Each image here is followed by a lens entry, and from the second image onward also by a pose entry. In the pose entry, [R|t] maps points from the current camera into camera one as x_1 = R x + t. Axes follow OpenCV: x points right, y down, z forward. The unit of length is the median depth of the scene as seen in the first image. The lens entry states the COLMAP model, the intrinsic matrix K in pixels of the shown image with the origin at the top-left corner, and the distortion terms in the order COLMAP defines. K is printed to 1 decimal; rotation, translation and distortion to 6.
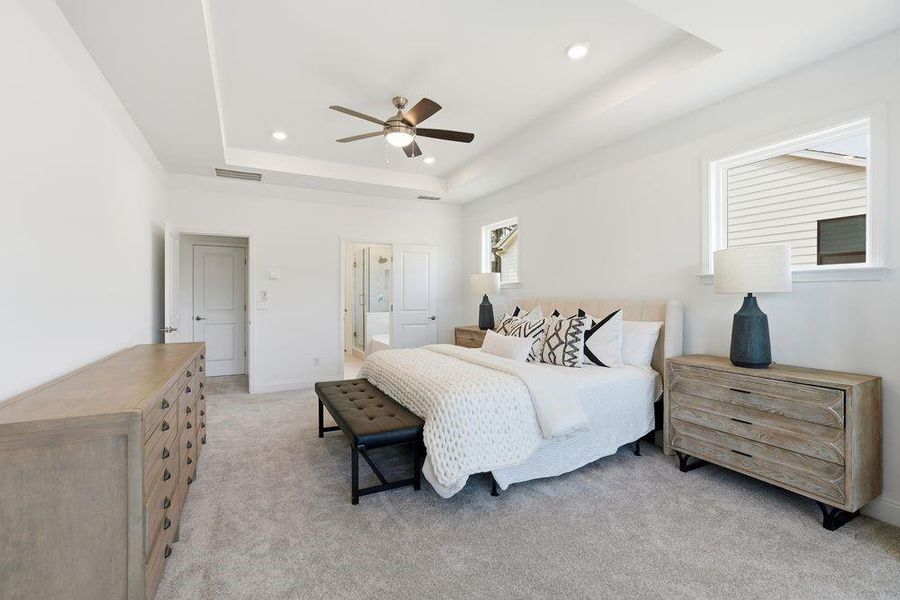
lens RADIAL K [[400.0, 0, 443.7], [0, 400.0, 297.1], [0, 0, 1]] dist [-0.006499, 0.000291]
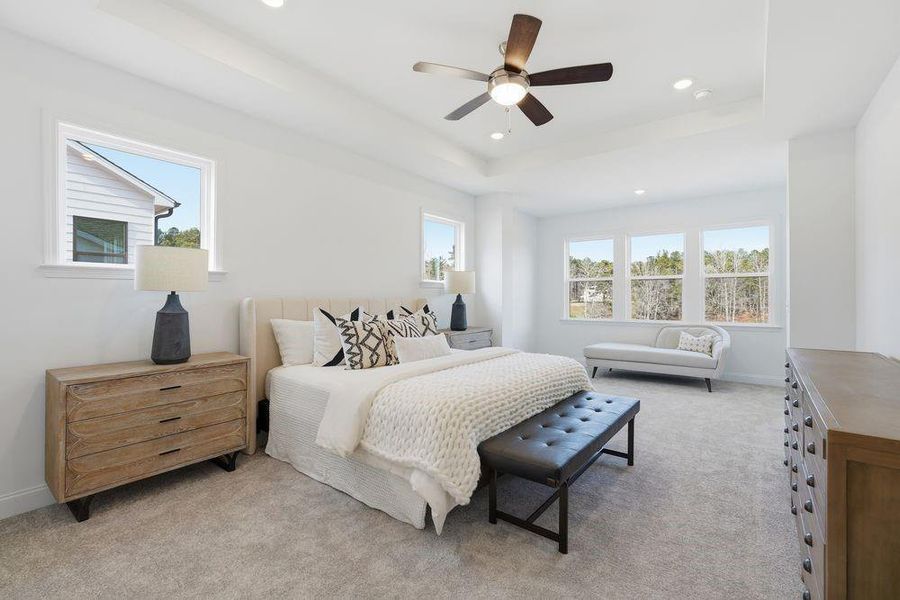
lens RADIAL K [[400.0, 0, 443.7], [0, 400.0, 297.1], [0, 0, 1]] dist [-0.006499, 0.000291]
pose [[-0.361010, -0.007342, 0.932533, -0.420604], [-0.001445, 0.999972, 0.007314, -0.002639], [-0.932561, 0.001293, -0.361010, 0.724885]]
